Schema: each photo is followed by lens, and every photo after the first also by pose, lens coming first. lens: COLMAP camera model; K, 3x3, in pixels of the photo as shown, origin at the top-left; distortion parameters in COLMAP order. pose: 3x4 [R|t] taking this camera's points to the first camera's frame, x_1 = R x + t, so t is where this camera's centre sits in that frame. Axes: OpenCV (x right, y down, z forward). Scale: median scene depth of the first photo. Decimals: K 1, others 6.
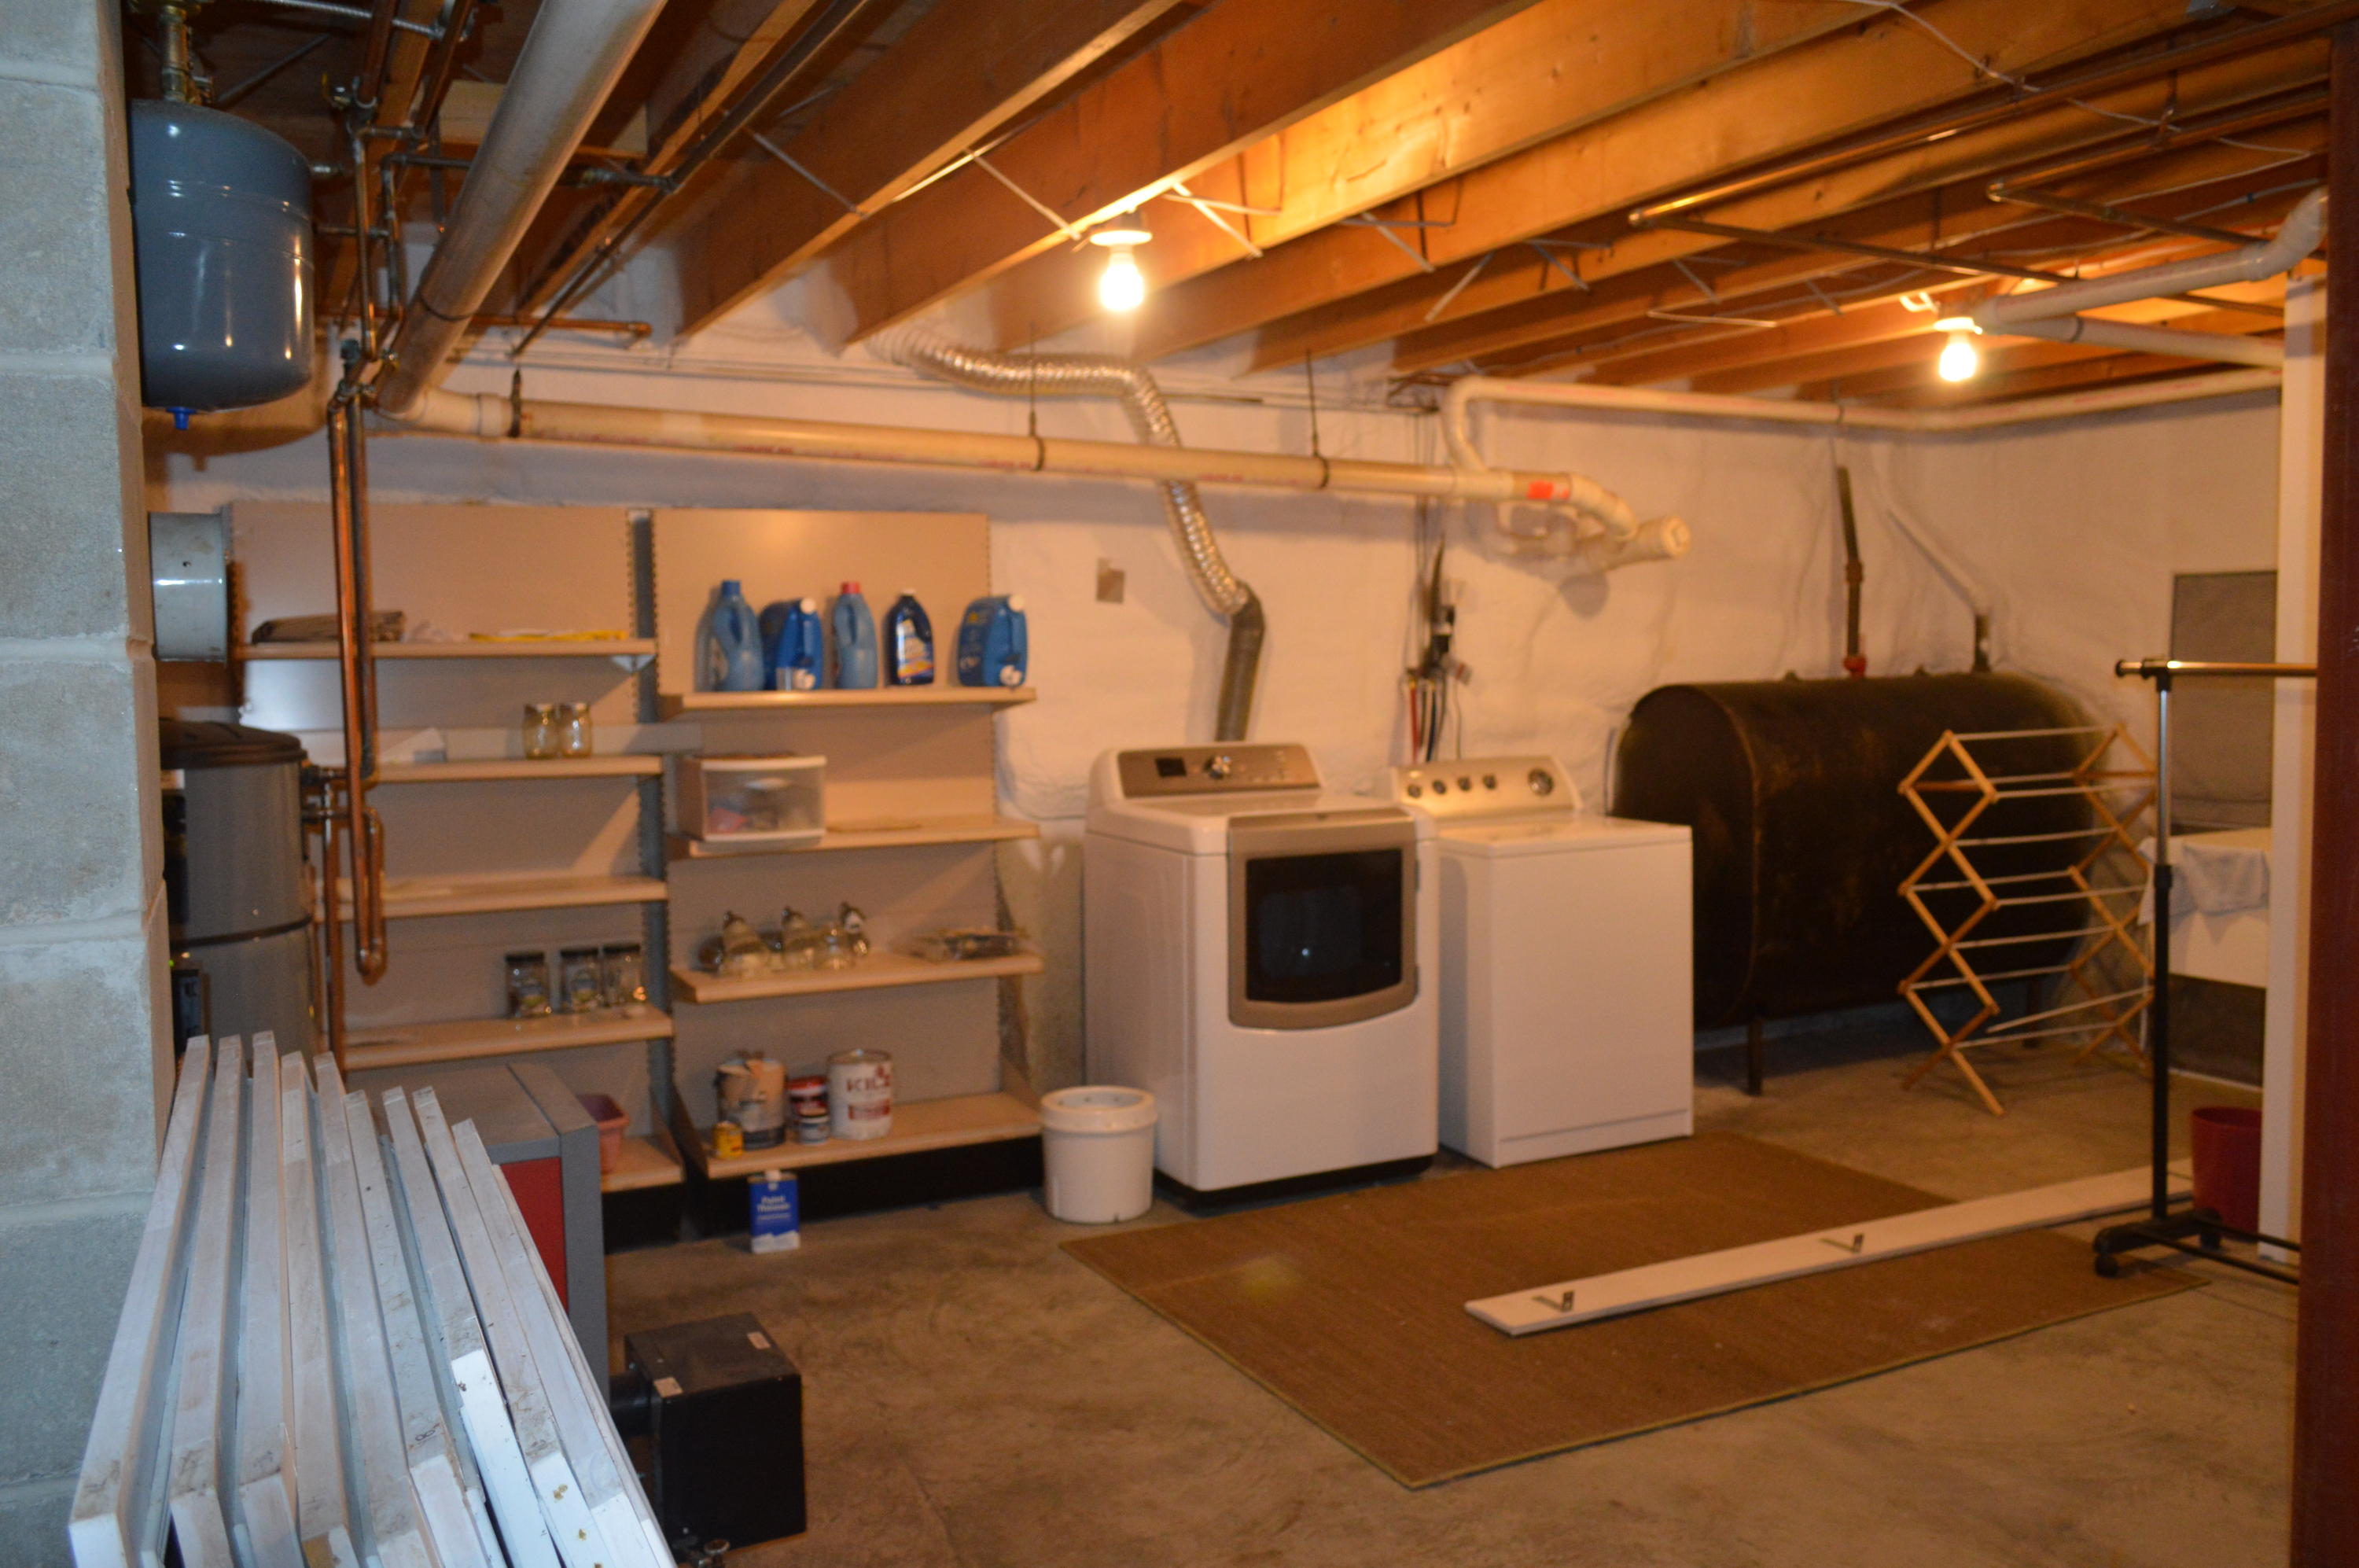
lens RADIAL K [[1860.1, 0, 1186.3], [0, 1860.1, 774.6], [0, 0, 1]] dist [-0.016650, 0.009729]
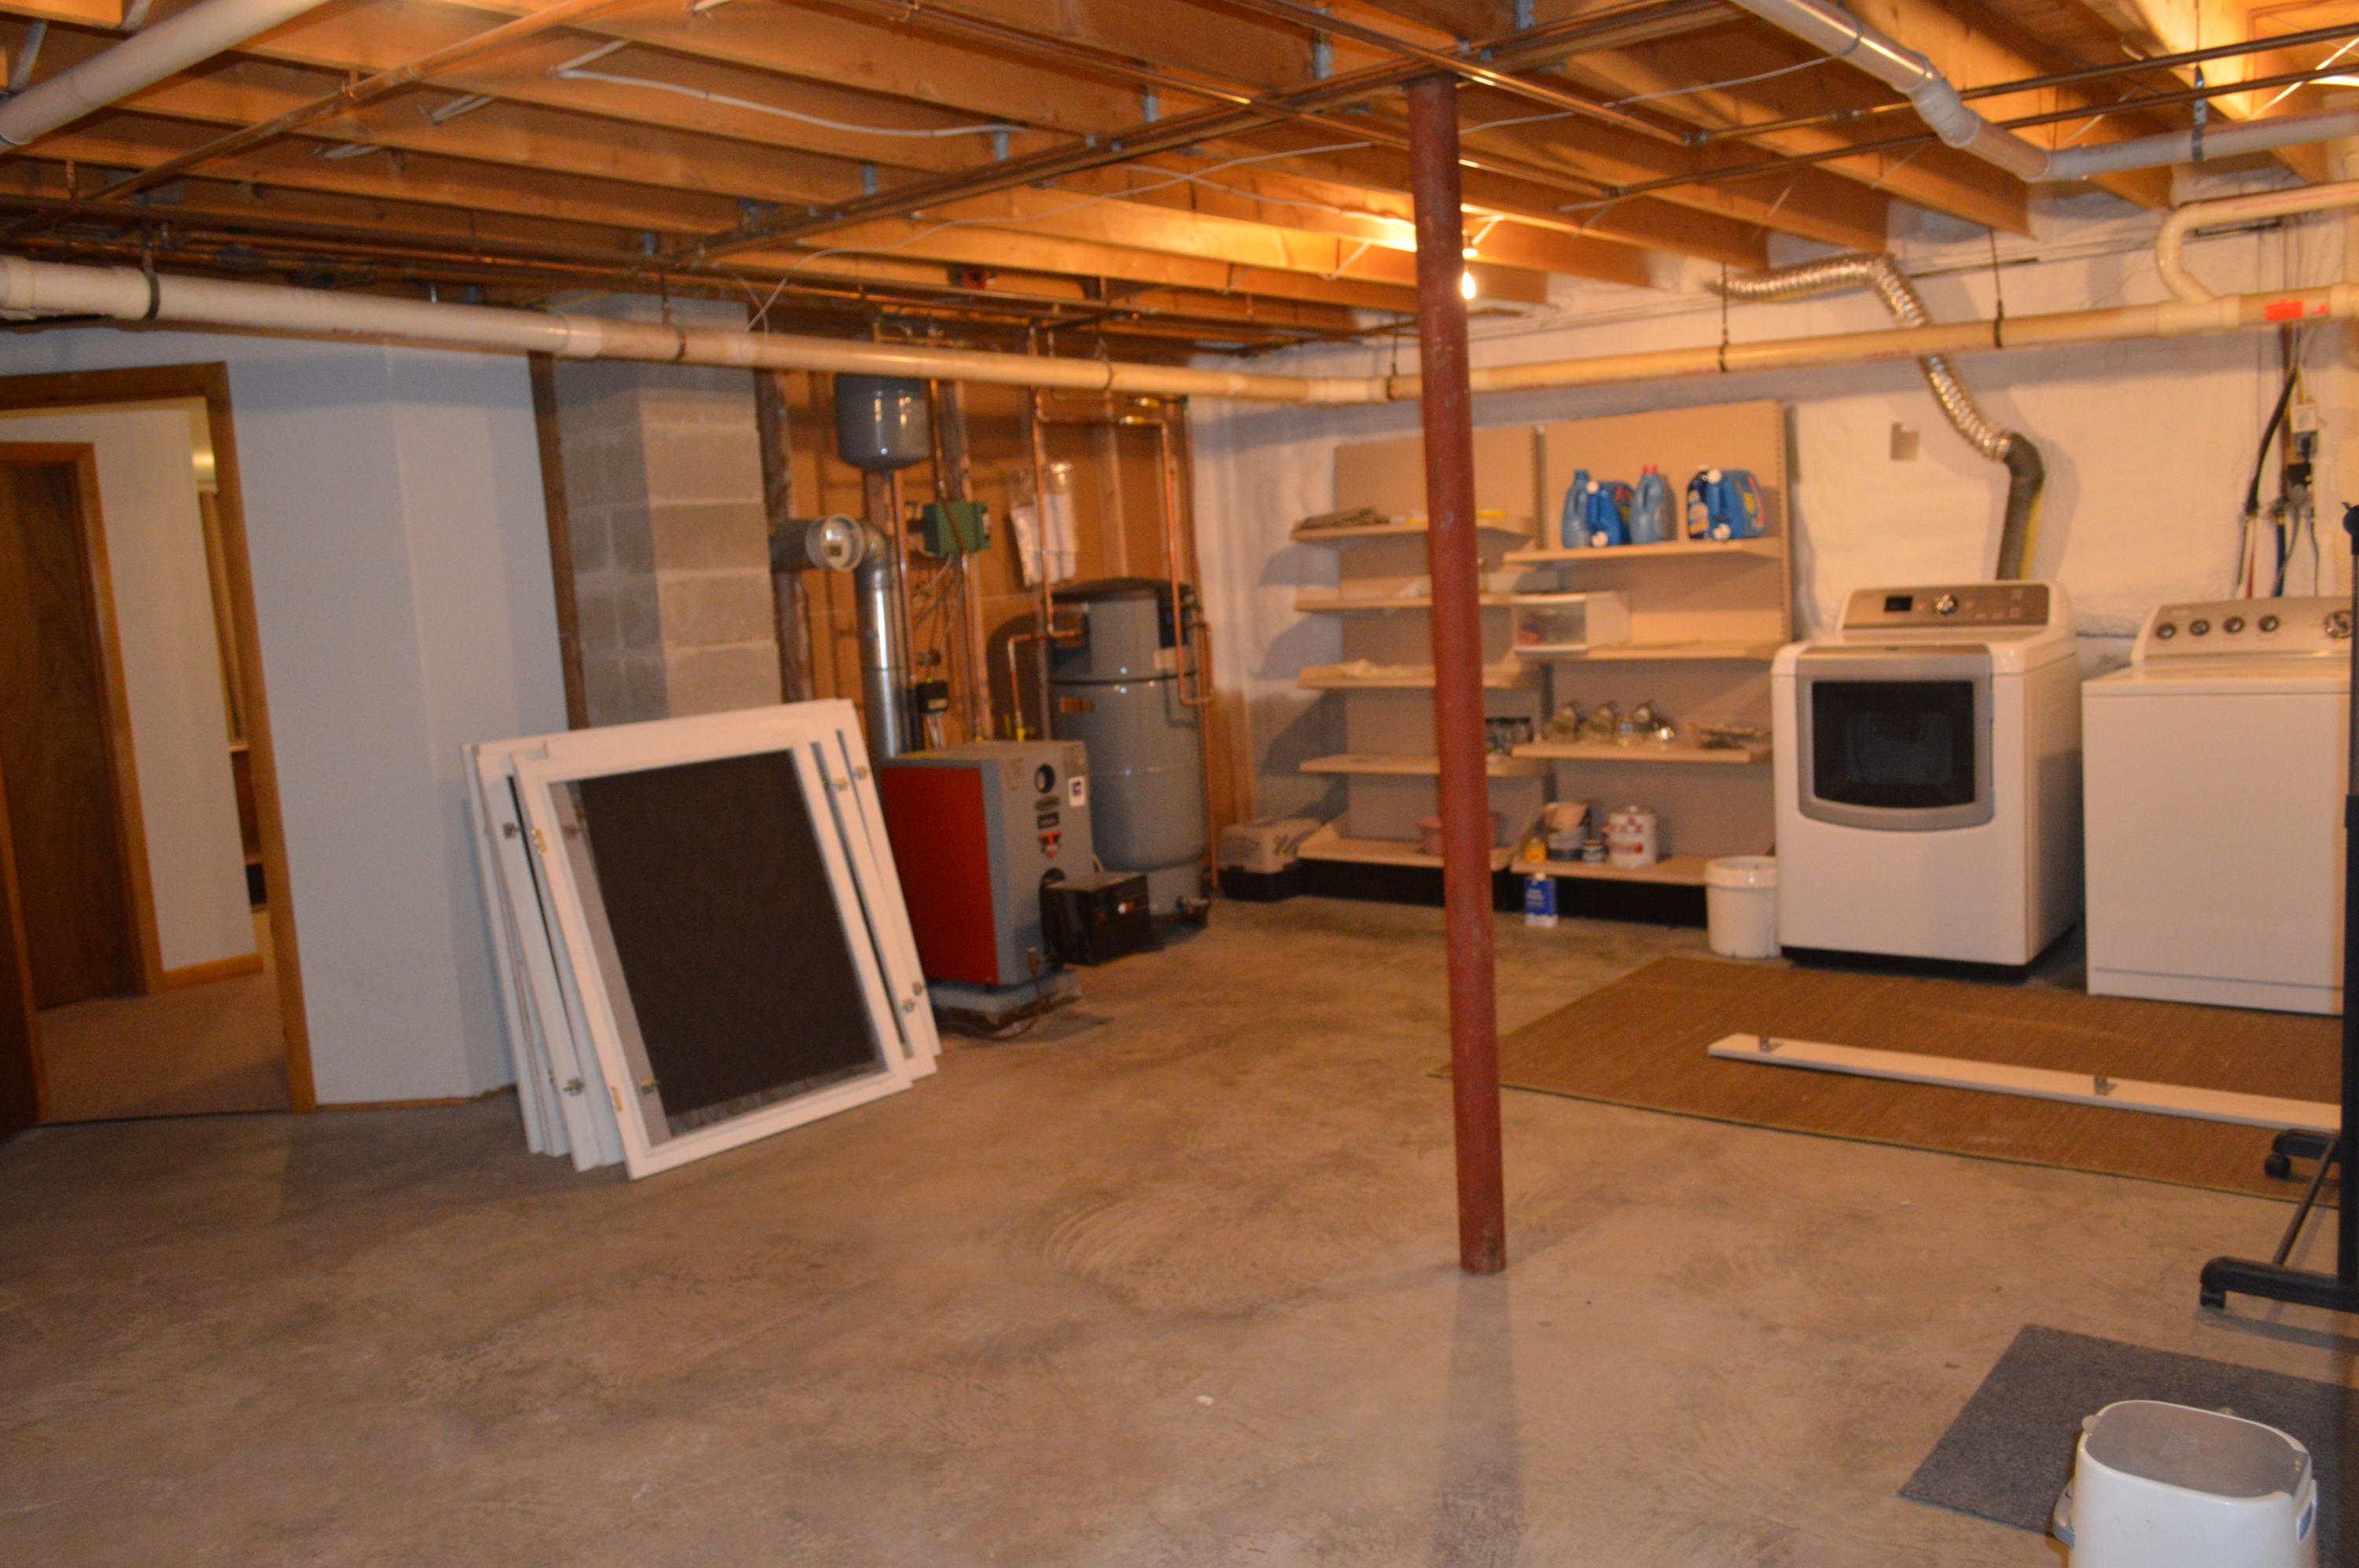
lens RADIAL K [[1860.1, 0, 1184.1], [0, 1860.1, 789.5], [0, 0, 1]] dist [-0.016650, 0.009729]
pose [[0.411173, 0.102094, -0.905822, 0.975884], [-0.003511, 0.993878, 0.110425, -0.017228], [0.911551, -0.042224, 0.409014, 0.125928]]
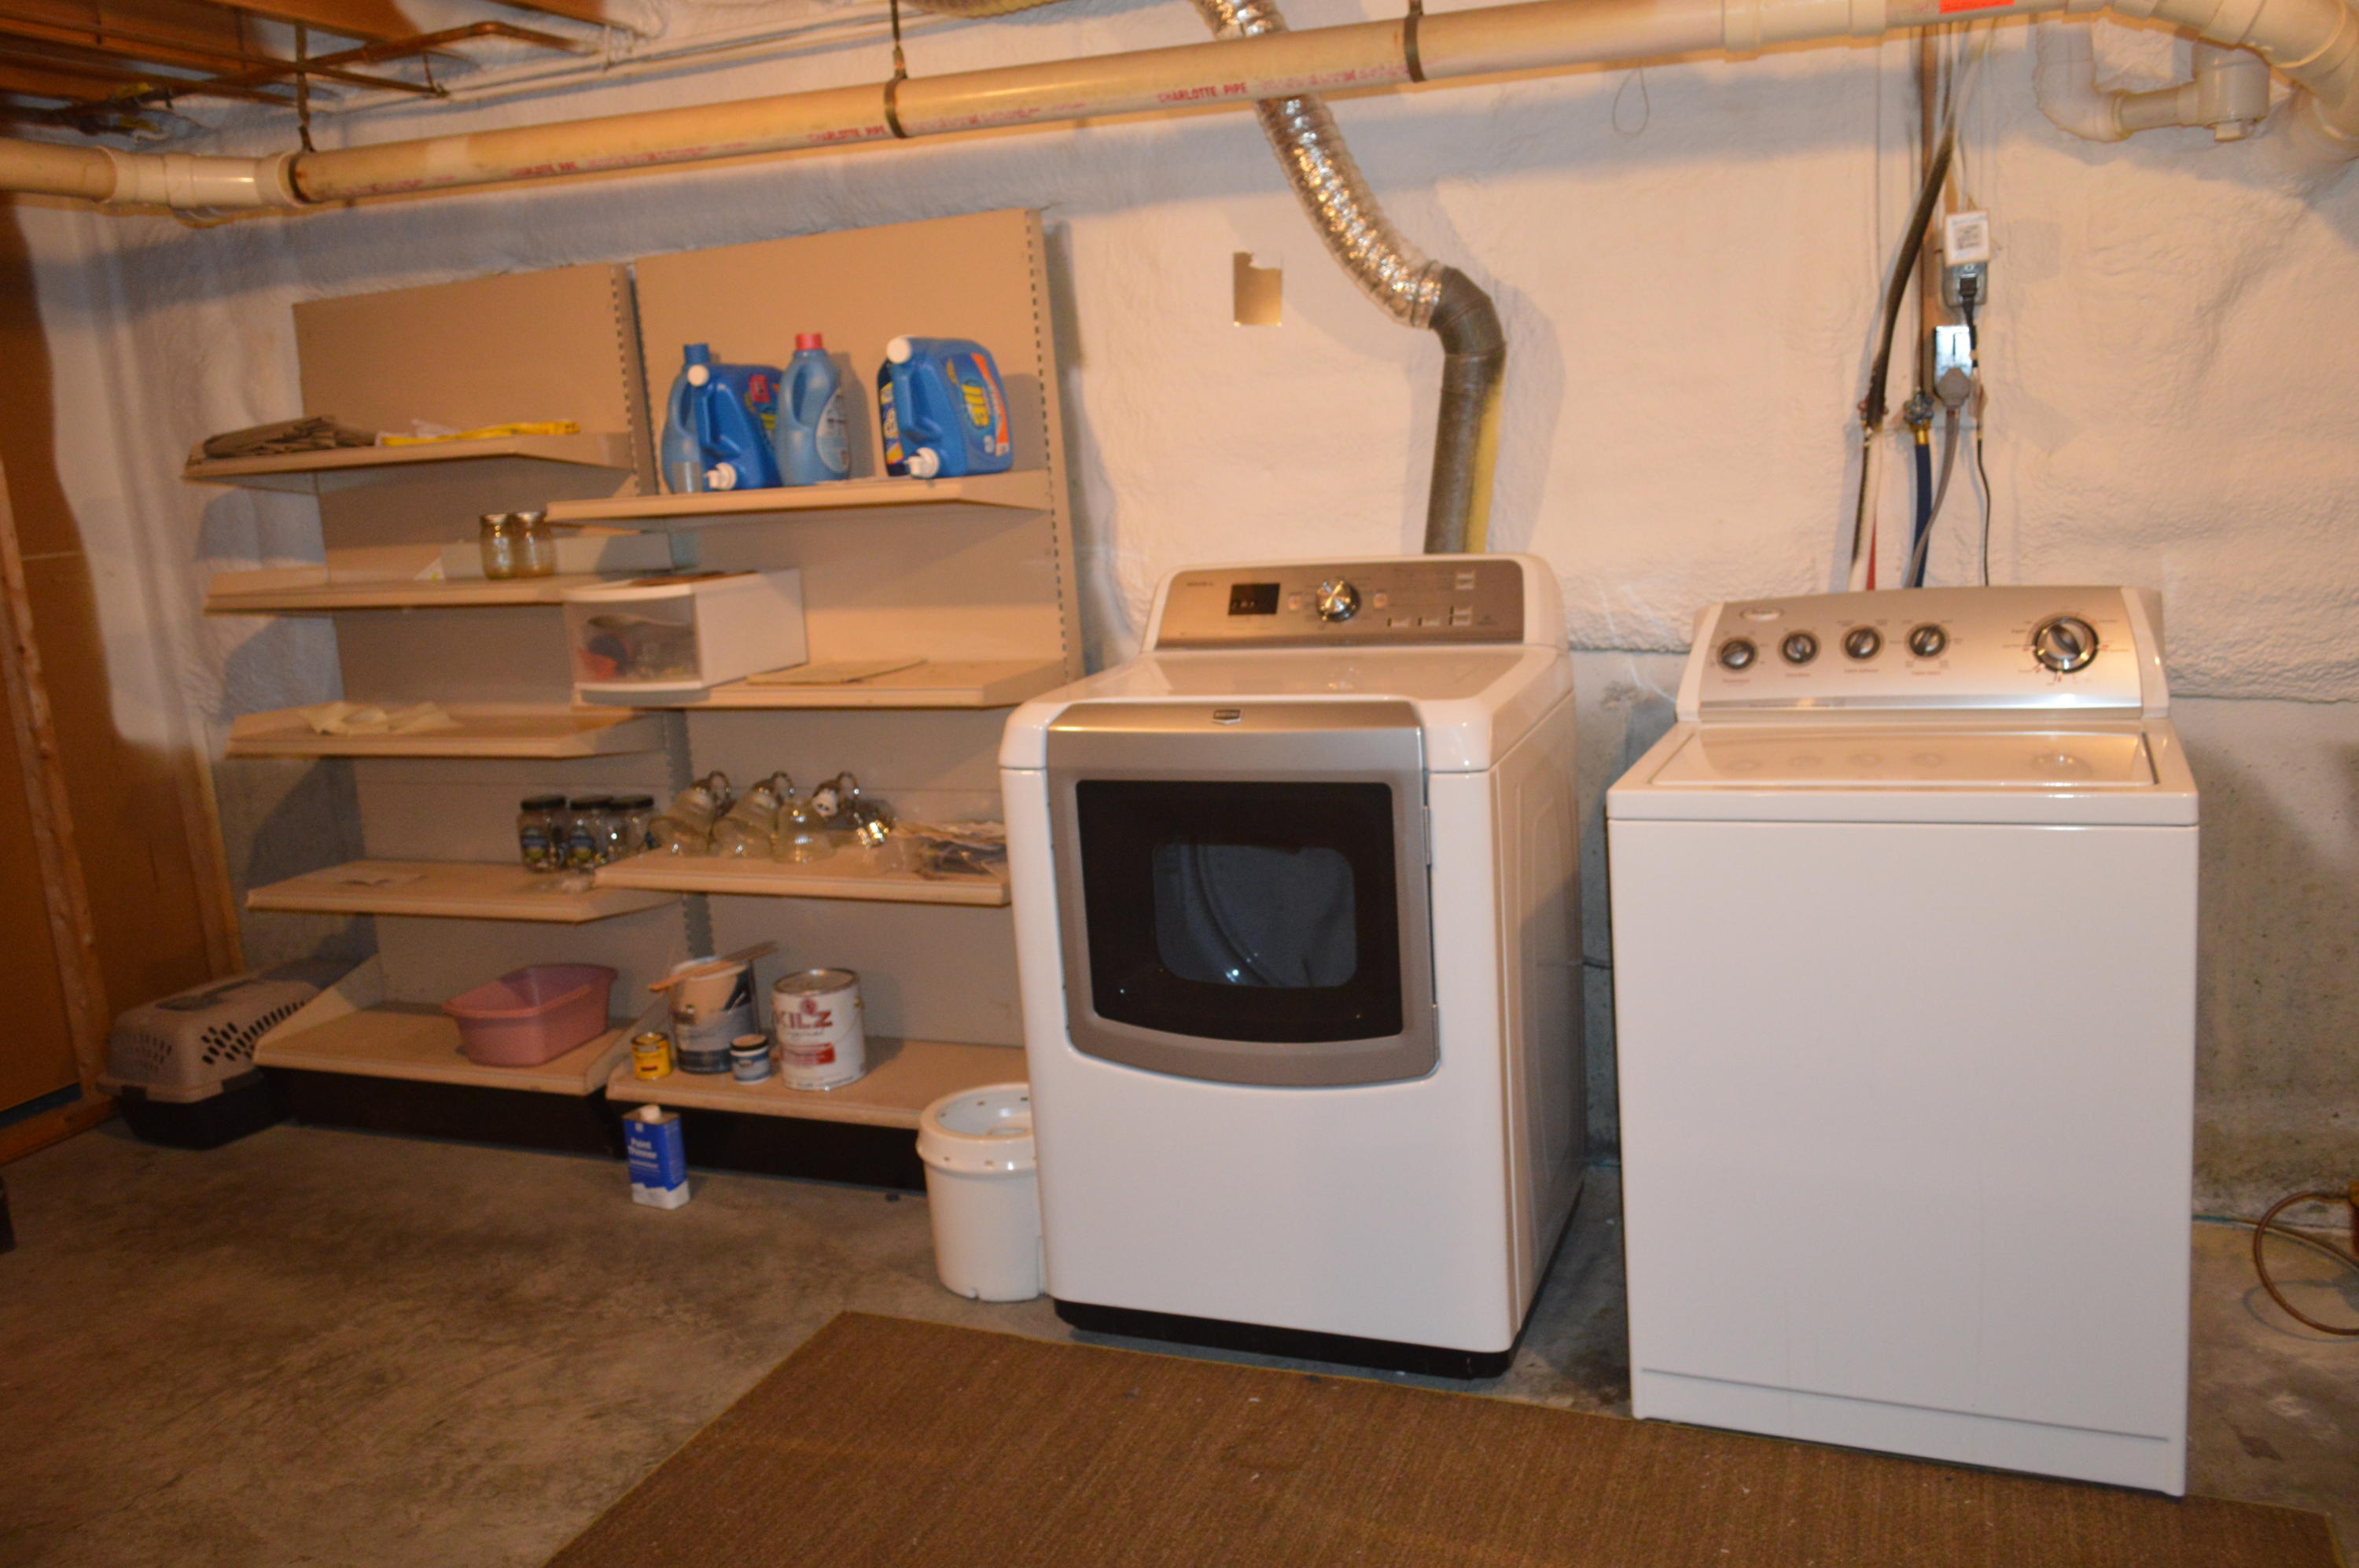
lens RADIAL K [[1860.1, 0, 1191.2], [0, 1860.1, 787.0], [0, 0, 1]] dist [-0.016650, 0.009729]
pose [[0.652880, 0.112353, -0.749082, 0.492309], [0.008393, 0.987804, 0.155474, -0.042693], [0.757415, -0.107794, 0.643975, 0.657197]]
